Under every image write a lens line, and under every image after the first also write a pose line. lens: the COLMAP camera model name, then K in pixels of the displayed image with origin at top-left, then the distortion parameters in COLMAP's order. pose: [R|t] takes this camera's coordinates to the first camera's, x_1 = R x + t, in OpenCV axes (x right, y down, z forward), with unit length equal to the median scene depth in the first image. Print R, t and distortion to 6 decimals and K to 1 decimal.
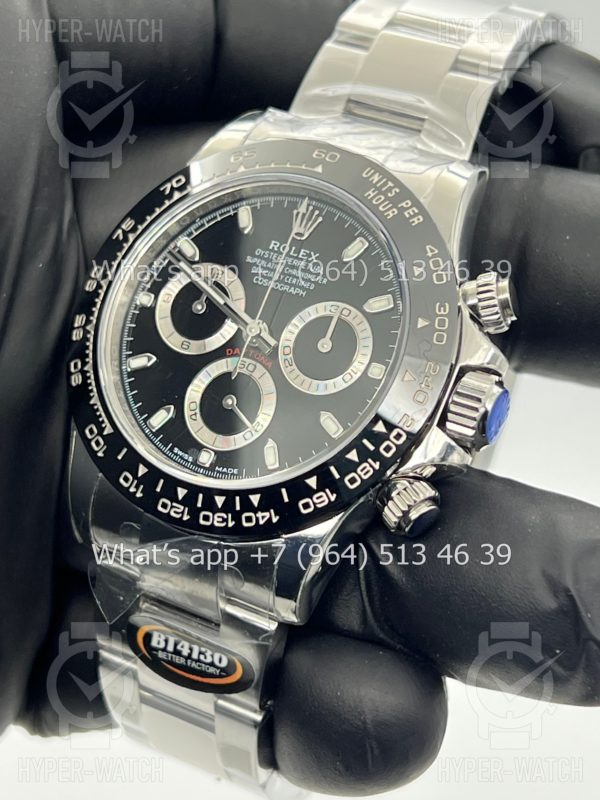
lens RADIAL K [[1886.3, 0, 299.5], [0, 1886.3, 466.6], [0, 0, 1]] dist [-0.055966, -0.503375]
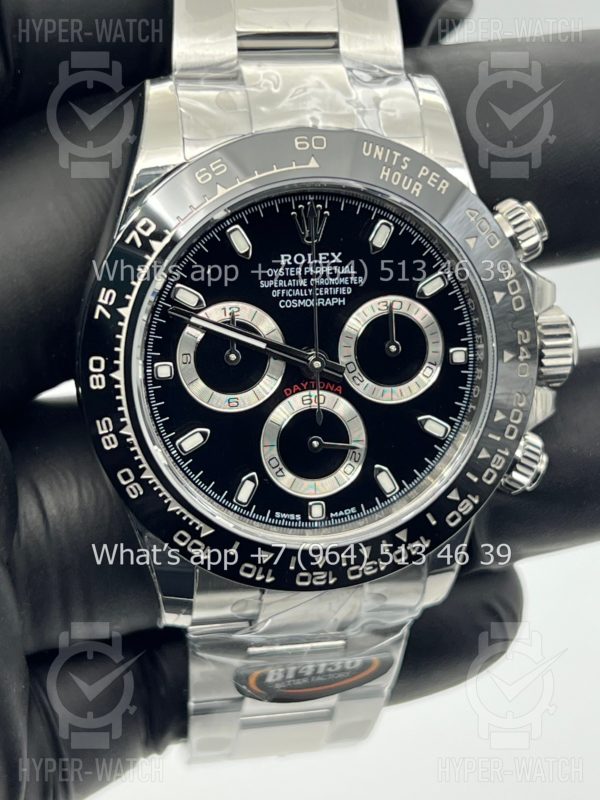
lens RADIAL K [[1877.9, 0, 288.7], [0, 1877.9, 397.5], [0, 0, 1]] dist [0.137778, -0.161629]
pose [[0.766324, -0.464318, 0.444022, -0.435673], [0.252818, 0.853319, 0.455993, -0.466577], [-0.590618, -0.237181, 0.771307, 0.313635]]
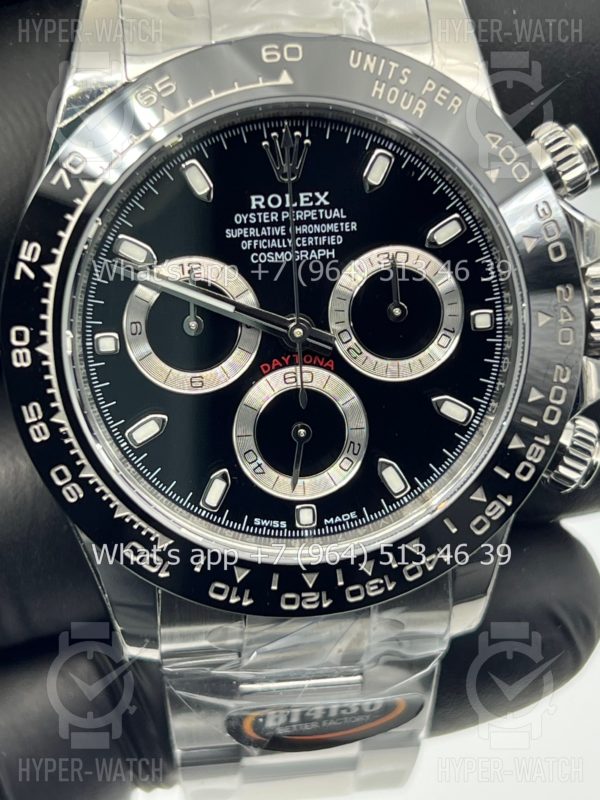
lens RADIAL K [[1877.9, 0, 288.7], [0, 1877.9, 397.5], [0, 0, 1]] dist [0.137778, -0.161629]
pose [[0.804939, -0.473043, 0.358194, -0.292412], [0.313560, 0.851616, 0.420036, -0.349769], [-0.503739, -0.225788, 0.833827, 0.399773]]
